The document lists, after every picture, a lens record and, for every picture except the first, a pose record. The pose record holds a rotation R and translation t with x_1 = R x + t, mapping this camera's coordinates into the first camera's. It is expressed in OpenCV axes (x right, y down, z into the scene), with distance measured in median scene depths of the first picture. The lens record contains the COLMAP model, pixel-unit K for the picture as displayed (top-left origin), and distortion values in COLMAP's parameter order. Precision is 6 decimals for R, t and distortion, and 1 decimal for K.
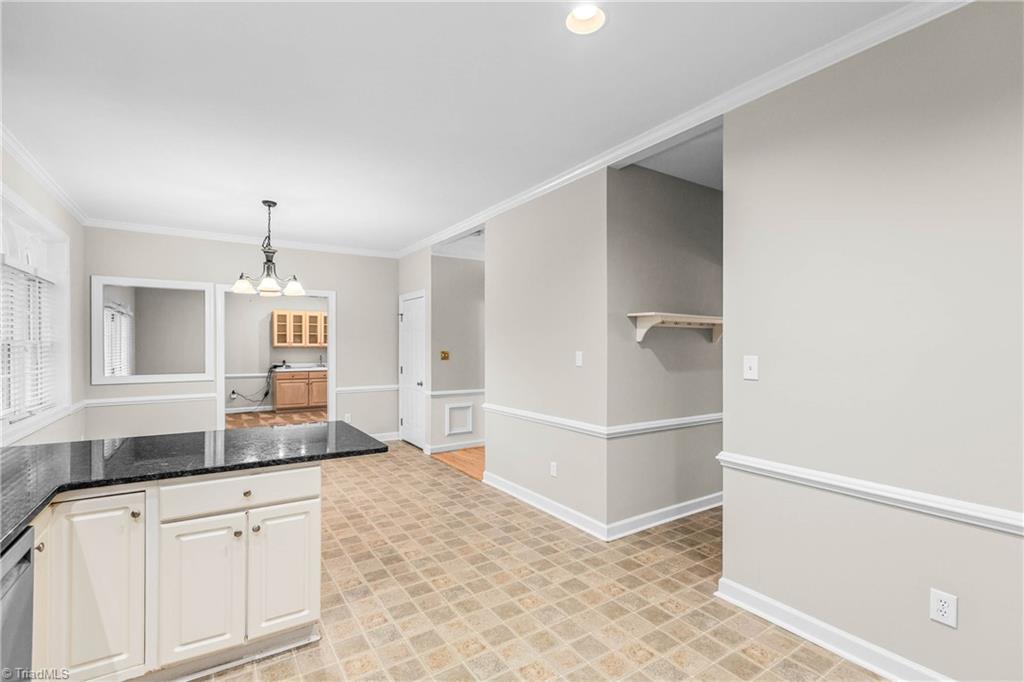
lens RADIAL K [[468.4, 0, 510.0], [0, 468.4, 347.4], [0, 0, 1]] dist [0.001244, -0.000054]
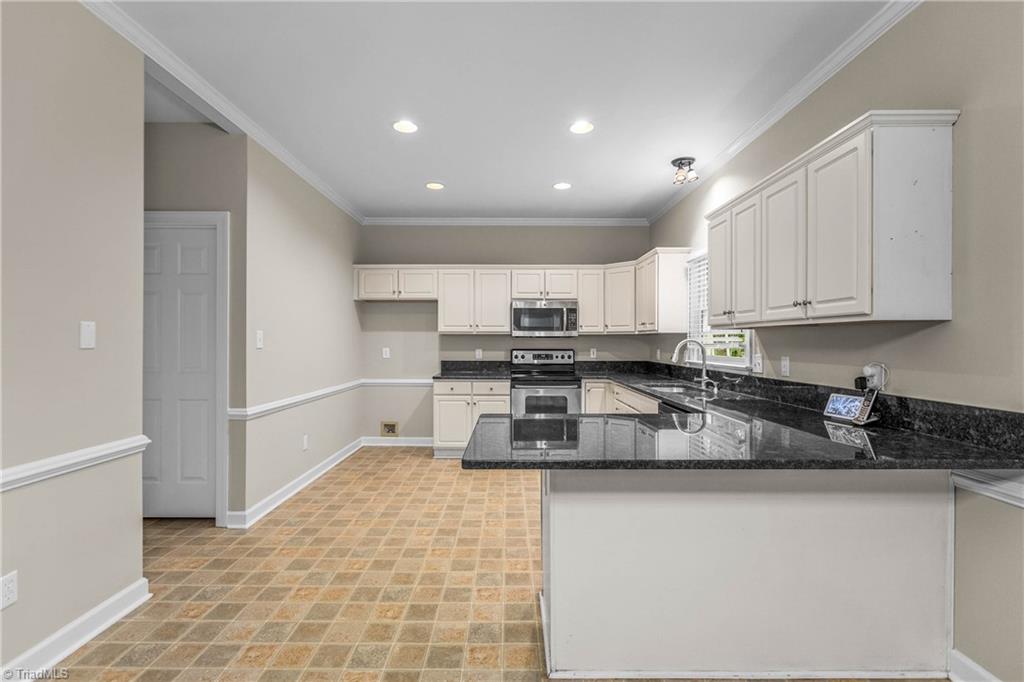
lens RADIAL K [[468.4, 0, 510.4], [0, 468.4, 340.5], [0, 0, 1]] dist [0.001244, -0.000054]
pose [[-0.839188, -0.002860, 0.543834, -0.757400], [-0.001995, 0.999996, 0.002181, 0.037971], [-0.543838, 0.000745, -0.839190, 1.578739]]
